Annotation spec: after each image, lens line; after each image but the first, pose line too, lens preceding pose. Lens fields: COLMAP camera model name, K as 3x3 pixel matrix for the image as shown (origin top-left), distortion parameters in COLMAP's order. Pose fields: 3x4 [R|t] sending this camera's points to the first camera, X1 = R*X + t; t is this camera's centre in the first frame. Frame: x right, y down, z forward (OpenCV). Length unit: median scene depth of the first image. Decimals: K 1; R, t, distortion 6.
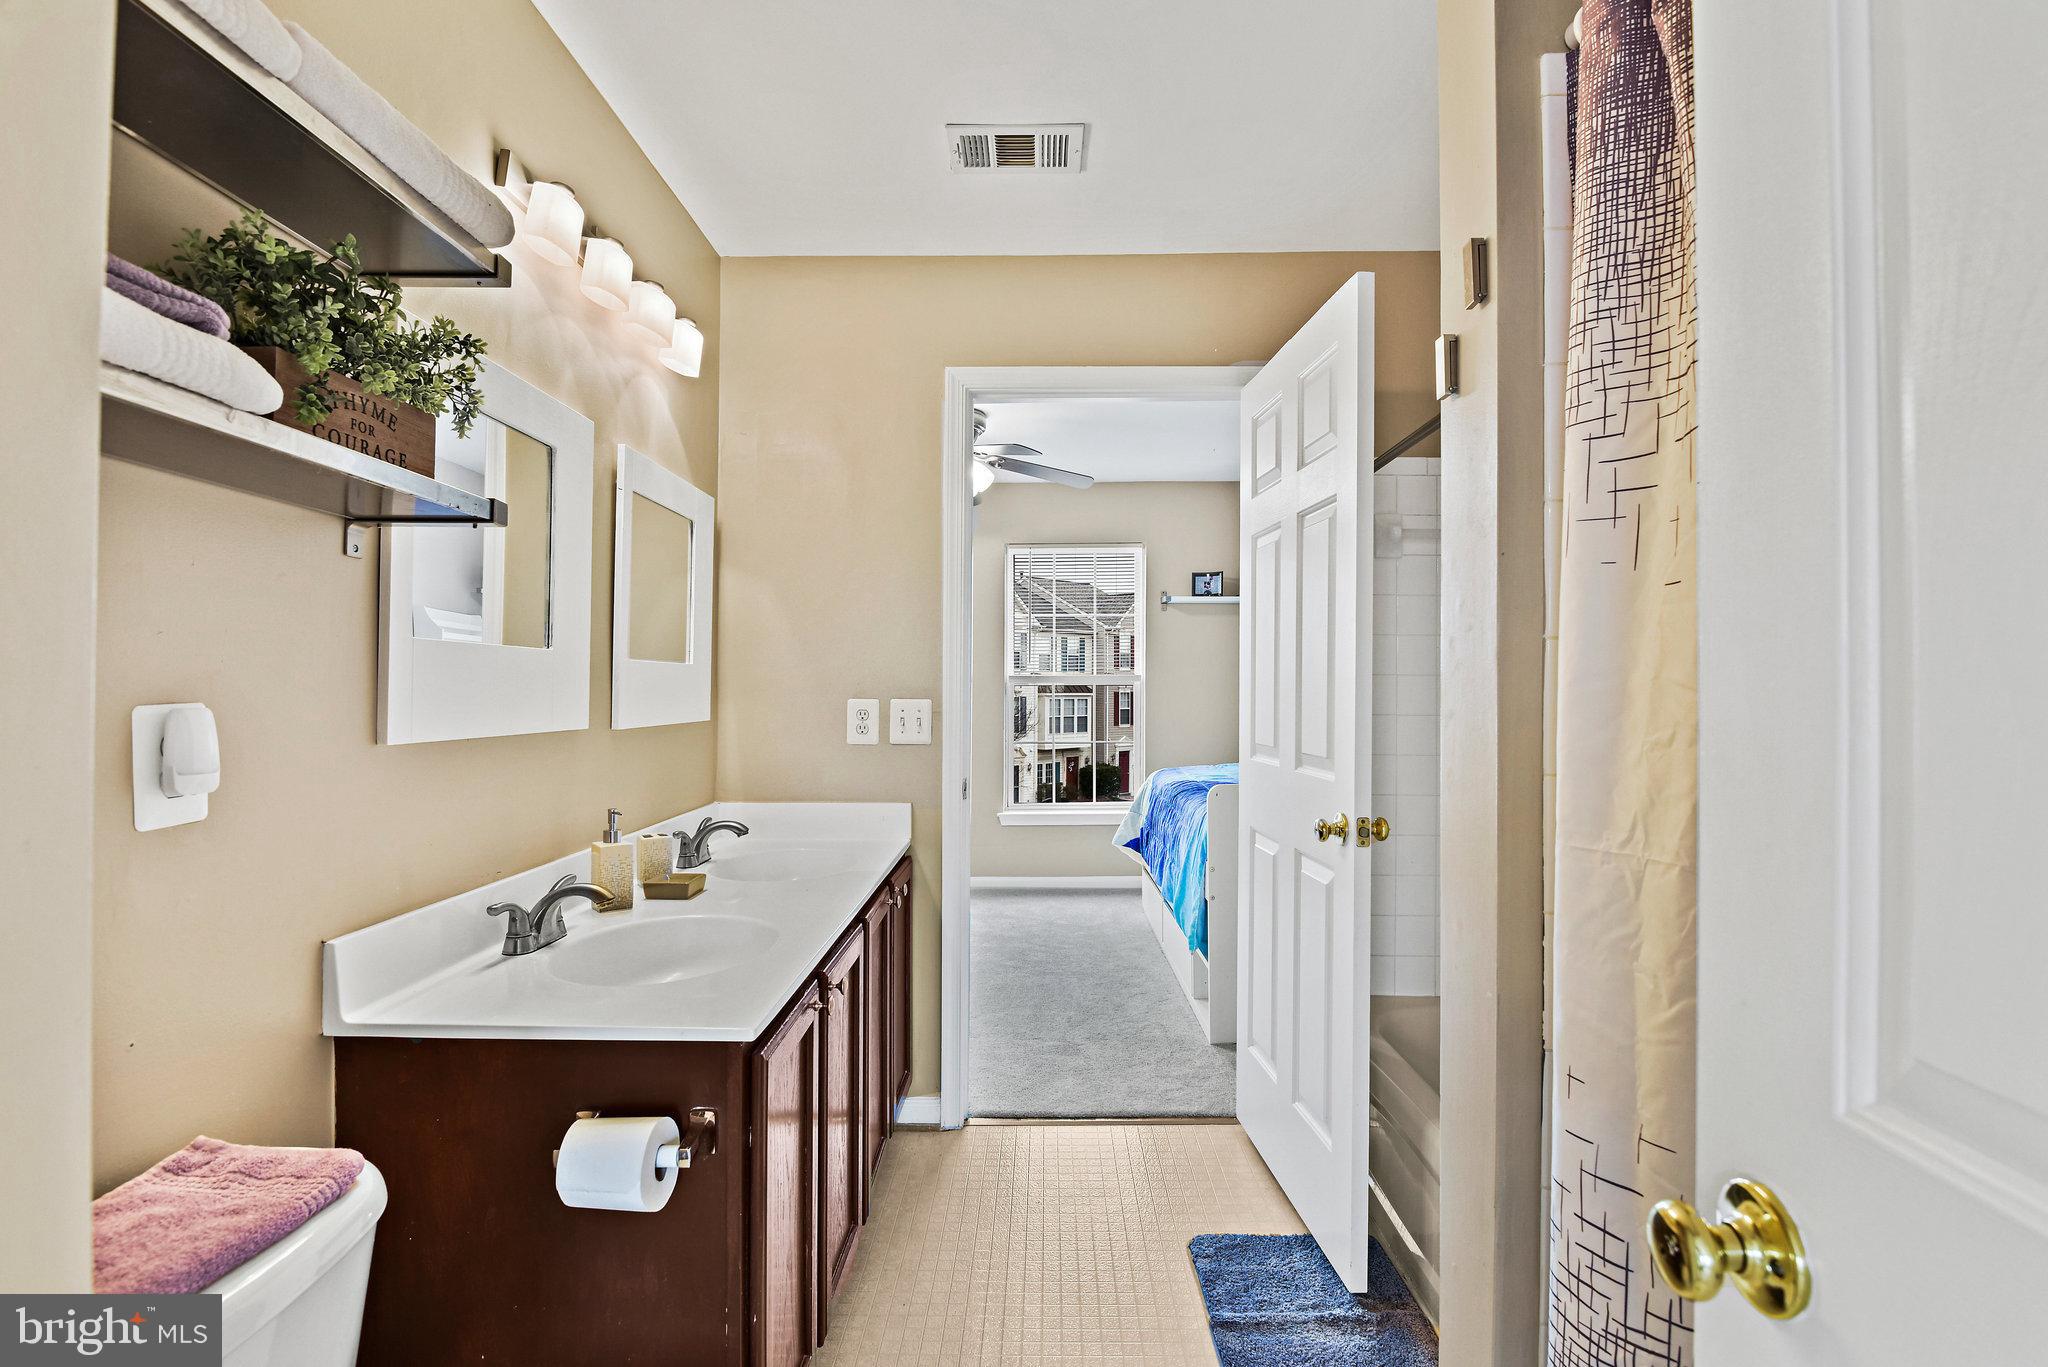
lens RADIAL K [[992.7, 0, 1026.6], [0, 992.7, 679.9], [0, 0, 1]] dist [-0.009281, -0.008437]
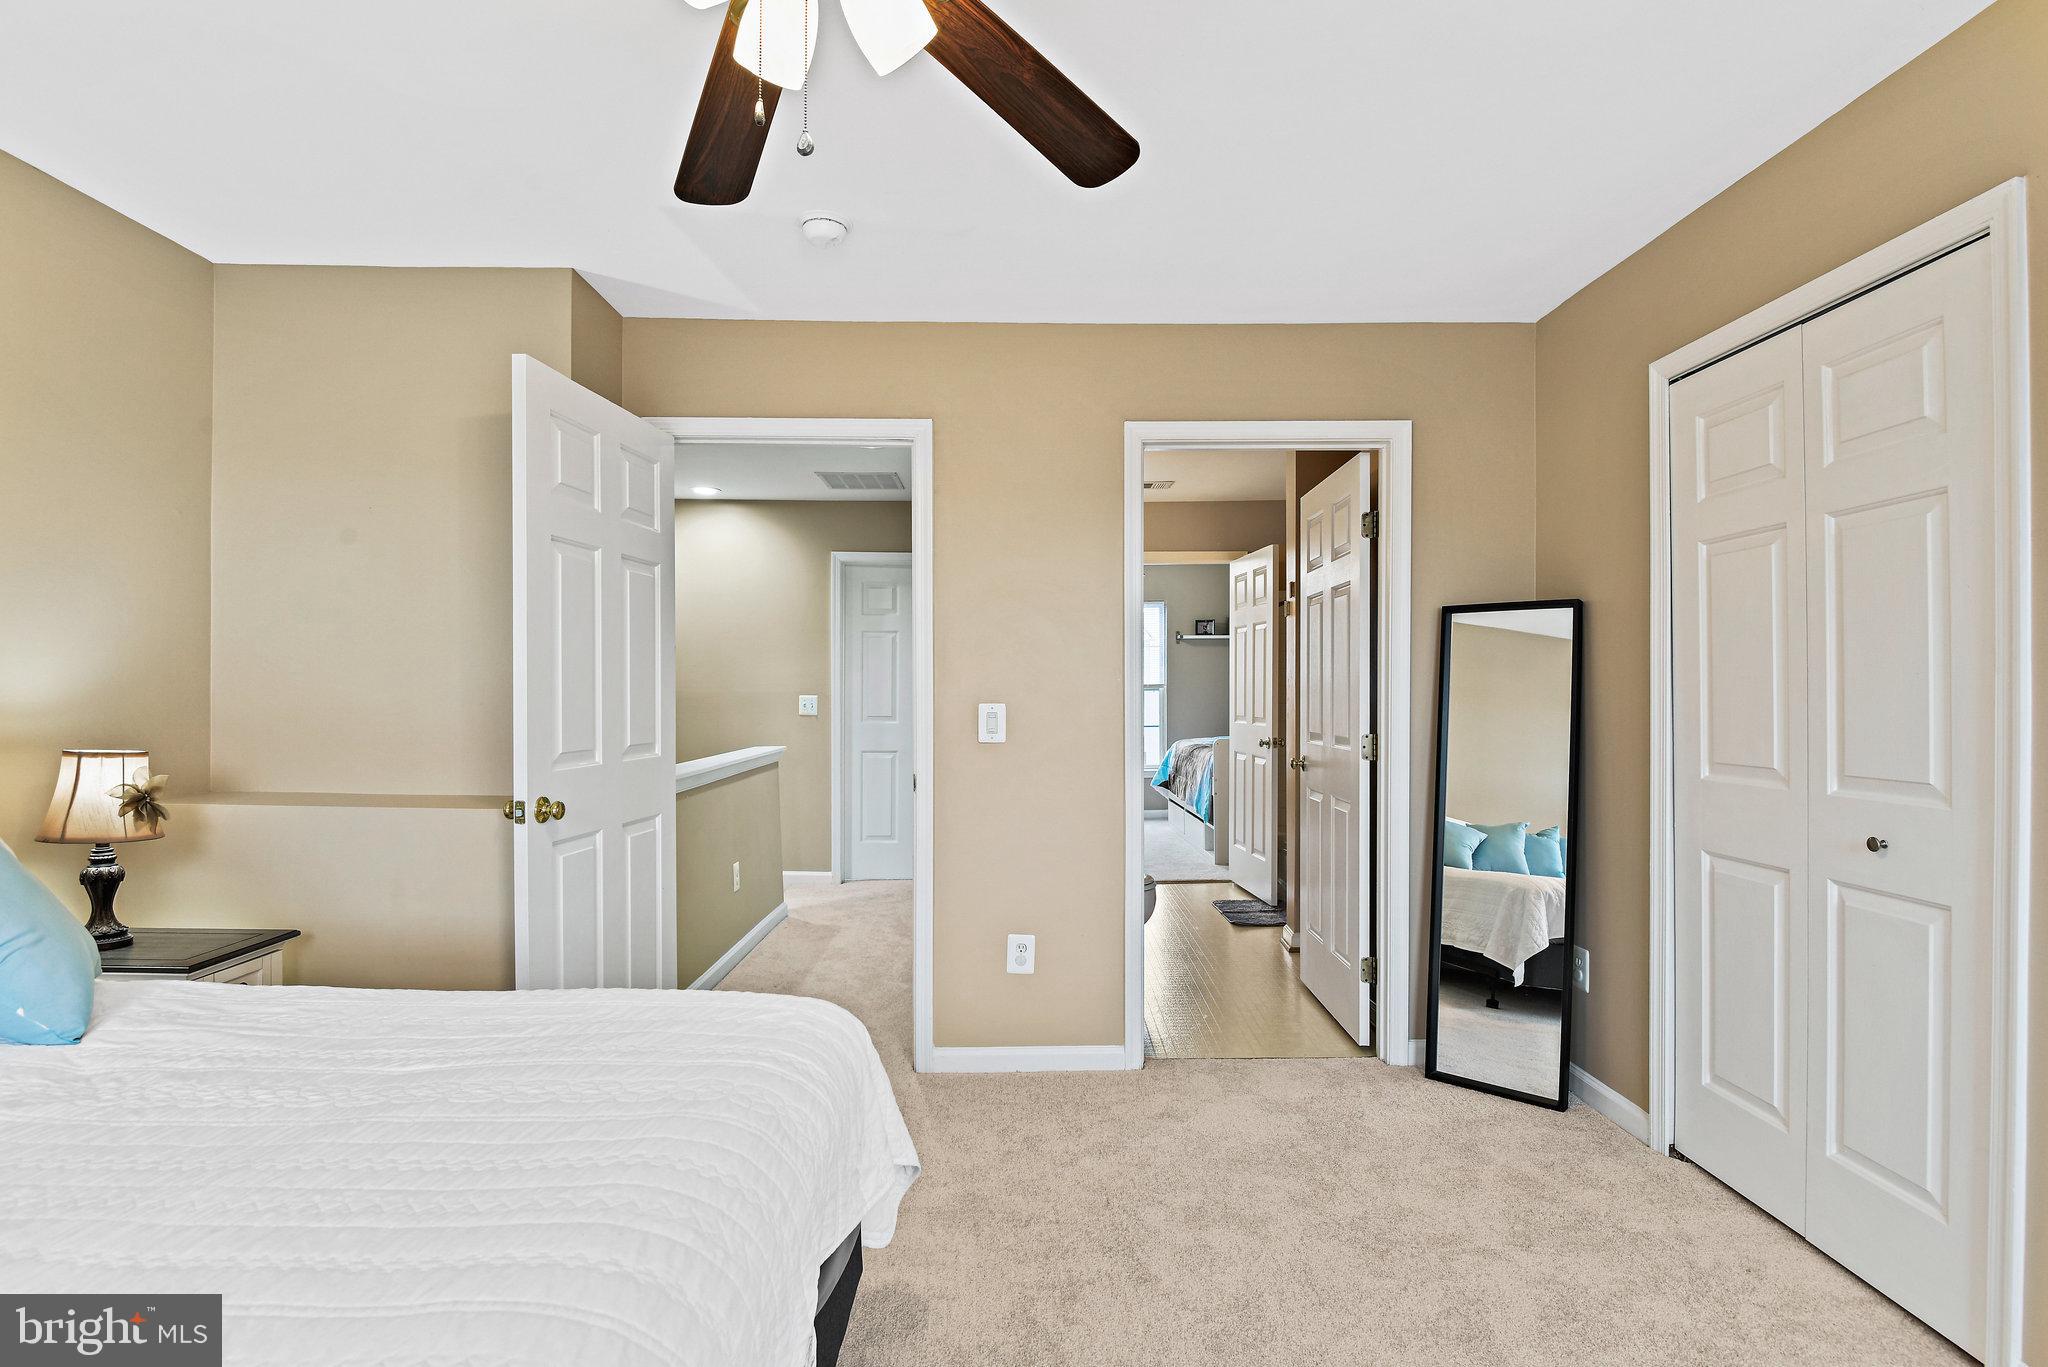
lens RADIAL K [[992.7, 0, 1023.9], [0, 992.7, 690.2], [0, 0, 1]] dist [-0.009281, -0.008437]
pose [[0.999816, -0.000801, 0.019180, -0.208115], [0.000700, 0.999986, 0.005229, -0.006408], [-0.019184, -0.005215, 0.999802, -0.875402]]
